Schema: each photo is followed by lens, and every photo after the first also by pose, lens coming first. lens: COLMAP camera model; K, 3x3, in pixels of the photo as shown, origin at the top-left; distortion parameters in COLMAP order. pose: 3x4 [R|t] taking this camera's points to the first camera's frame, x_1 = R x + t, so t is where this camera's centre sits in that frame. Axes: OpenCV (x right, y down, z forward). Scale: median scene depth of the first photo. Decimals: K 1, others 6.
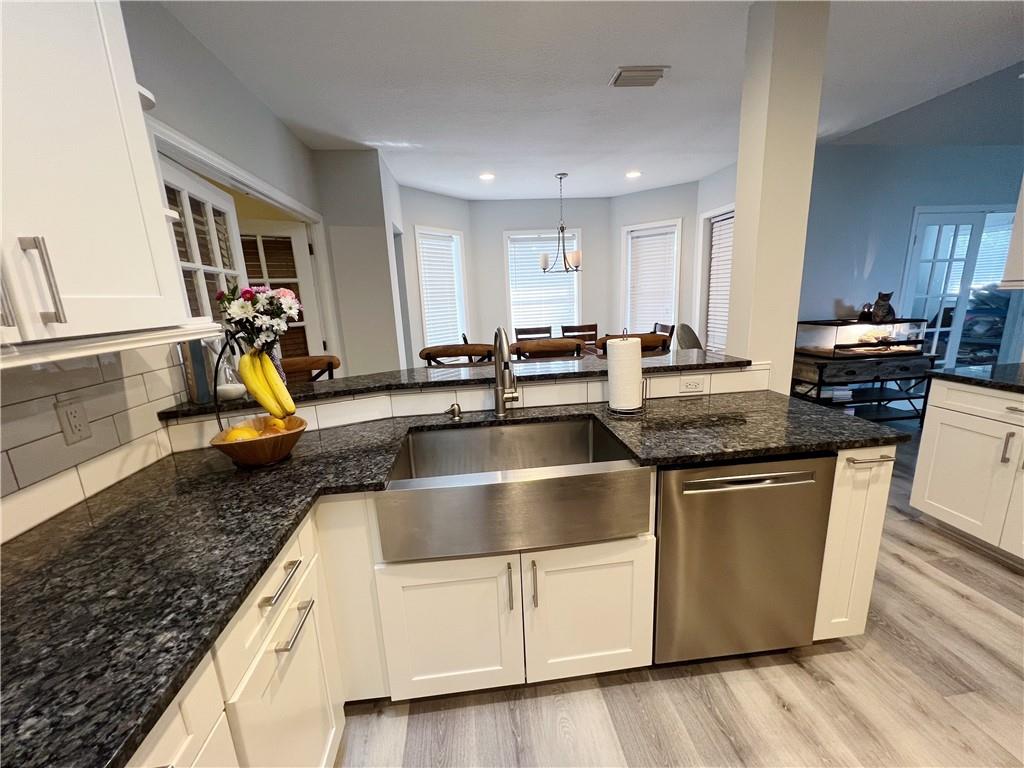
lens RADIAL K [[409.7, 0, 510.1], [0, 409.7, 387.1], [0, 0, 1]] dist [-0.002645, -0.000781]
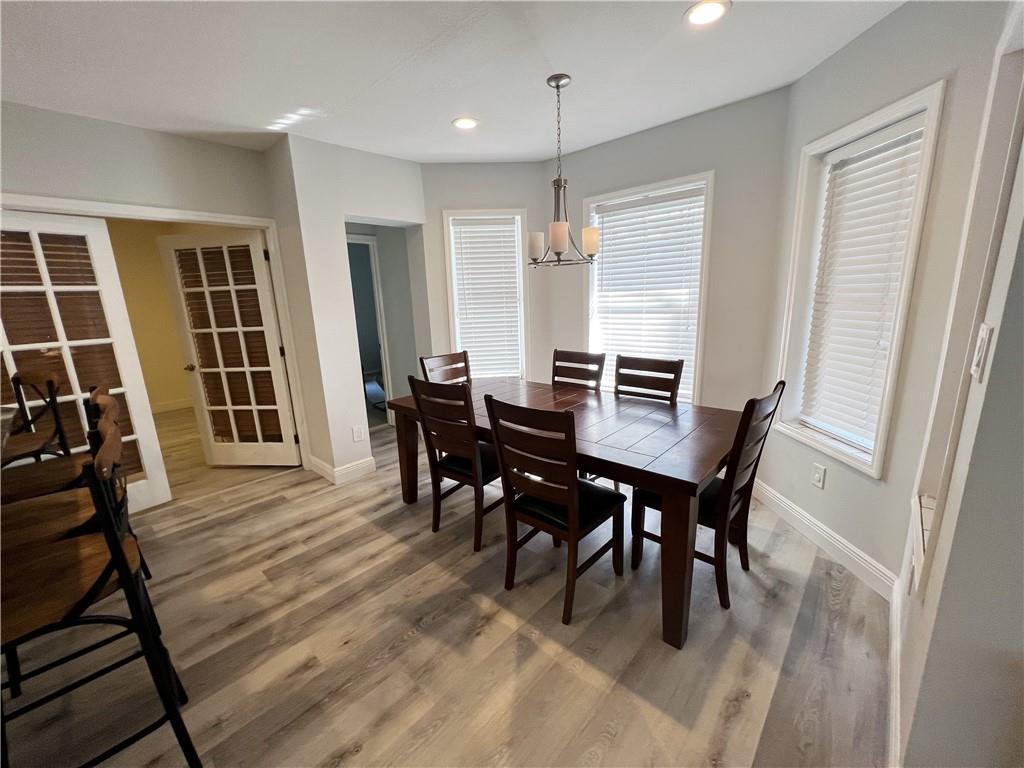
lens RADIAL K [[409.7, 0, 514.8], [0, 409.7, 385.6], [0, 0, 1]] dist [-0.002645, -0.000781]
pose [[0.654129, 0.194258, -0.731013, 0.701782], [-0.154153, 0.980412, 0.122593, -0.240311], [0.740508, 0.032496, 0.671261, 0.790109]]
